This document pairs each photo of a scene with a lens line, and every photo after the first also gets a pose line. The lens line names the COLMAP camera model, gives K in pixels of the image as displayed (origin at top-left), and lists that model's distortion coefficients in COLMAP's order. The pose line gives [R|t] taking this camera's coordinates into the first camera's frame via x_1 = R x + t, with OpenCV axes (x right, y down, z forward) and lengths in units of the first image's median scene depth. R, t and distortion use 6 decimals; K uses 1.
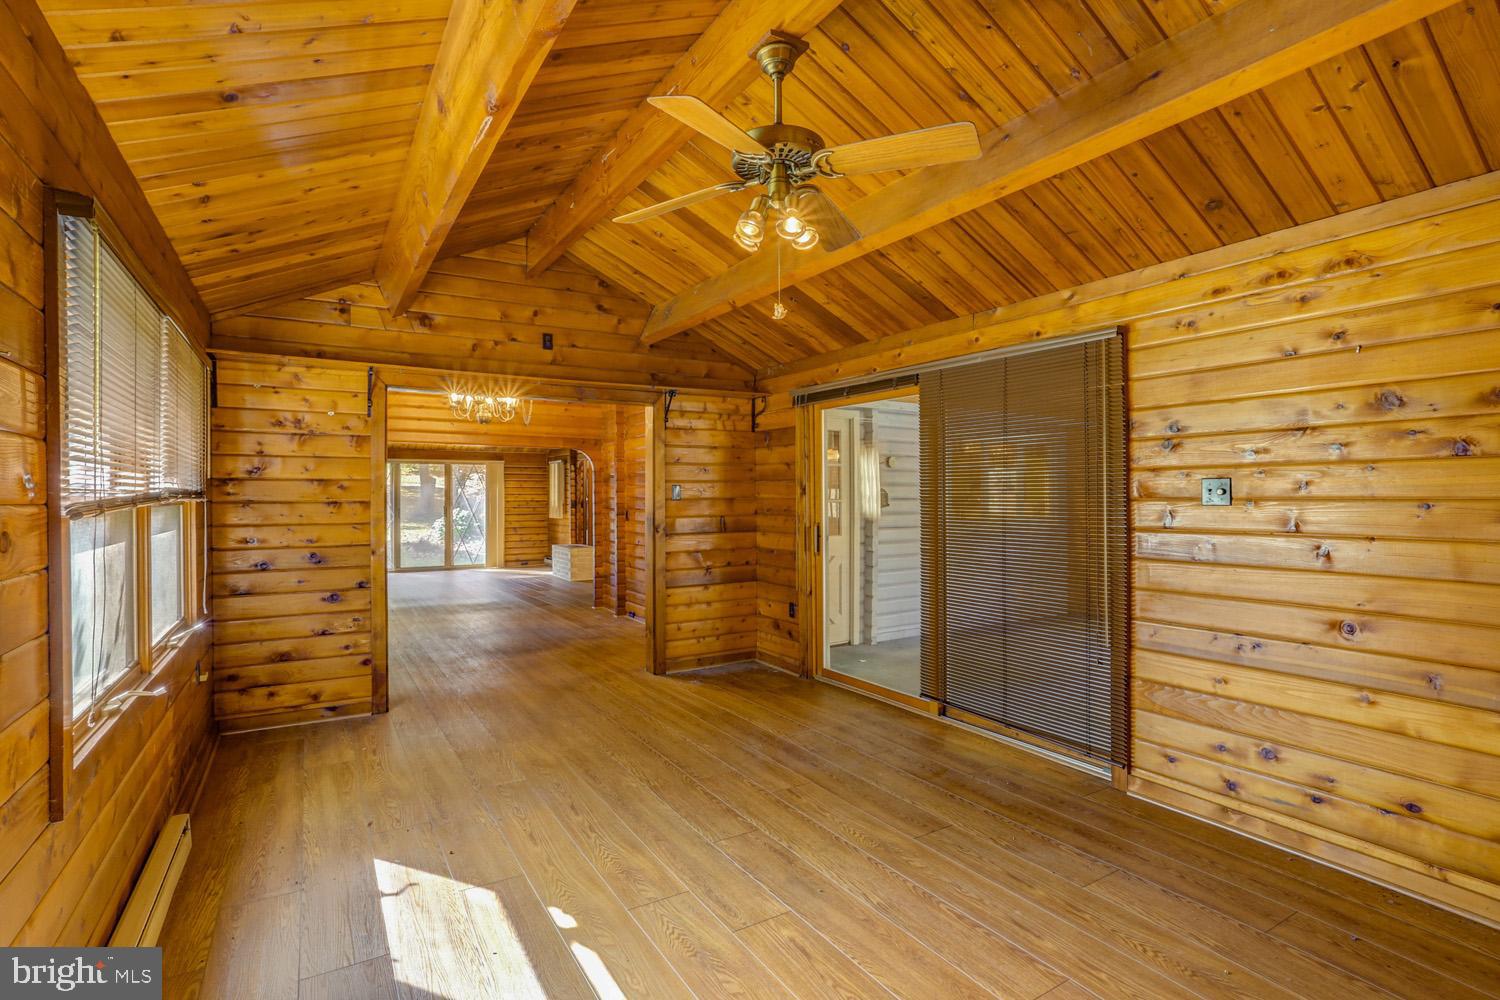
lens RADIAL K [[737.3, 0, 746.9], [0, 737.3, 495.8], [0, 0, 1]] dist [-0.040357, 0.001577]
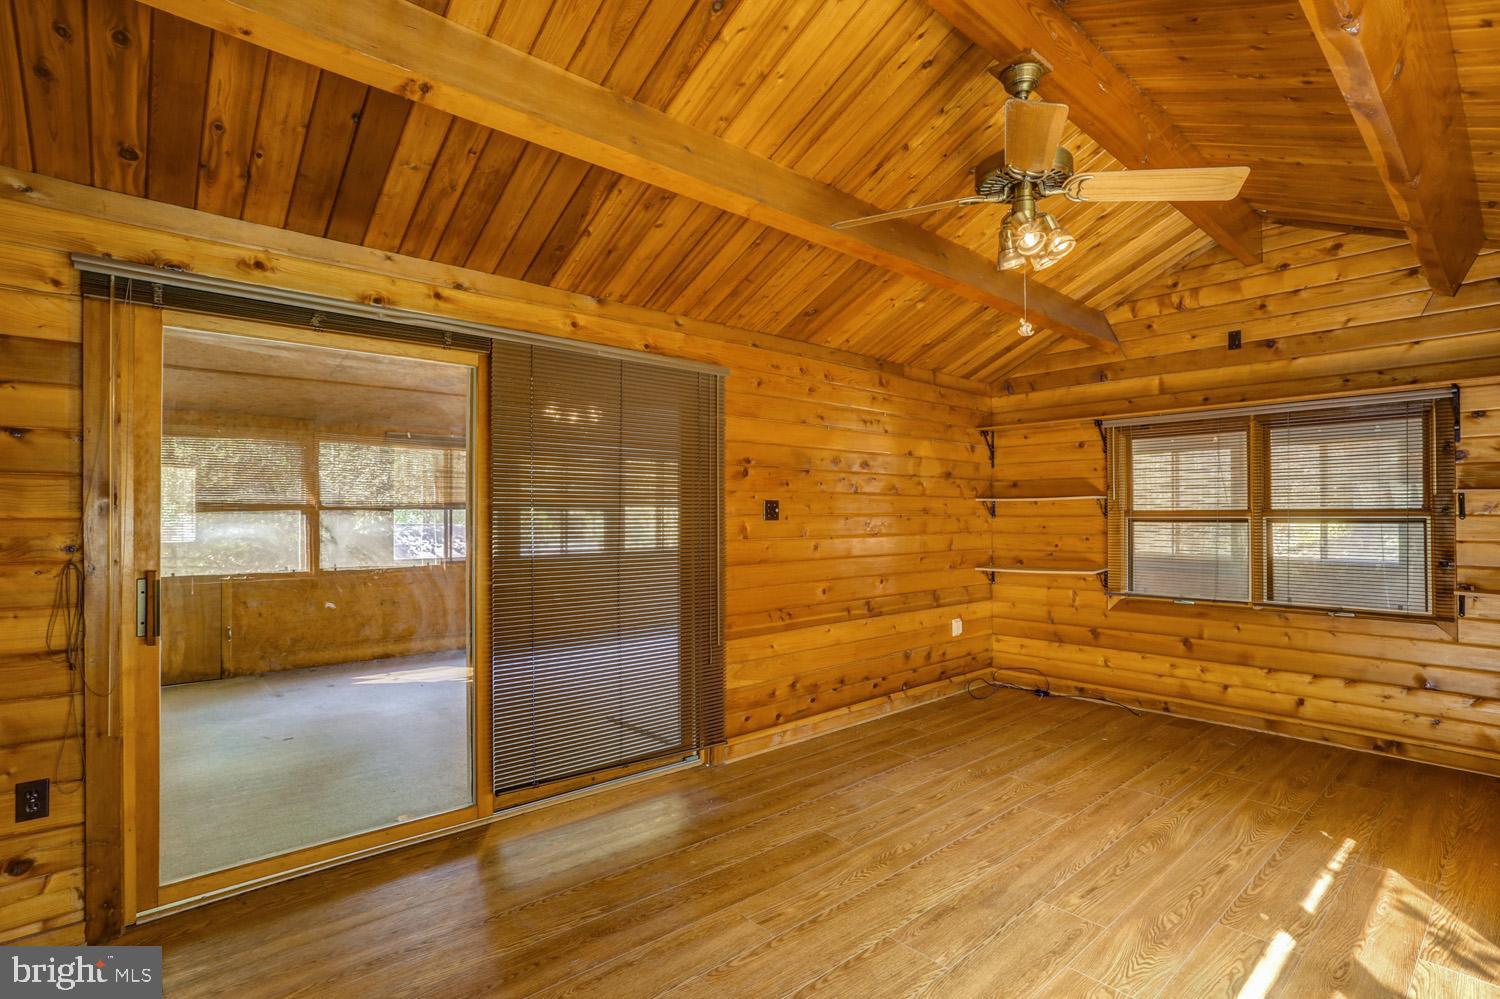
lens RADIAL K [[737.3, 0, 755.6], [0, 737.3, 508.7], [0, 0, 1]] dist [-0.040357, 0.001577]
pose [[-0.185205, 0.009485, 0.982654, -0.697336], [0.010221, 0.999918, -0.007726, 0.008160], [-0.982647, 0.008613, -0.185286, 1.242217]]
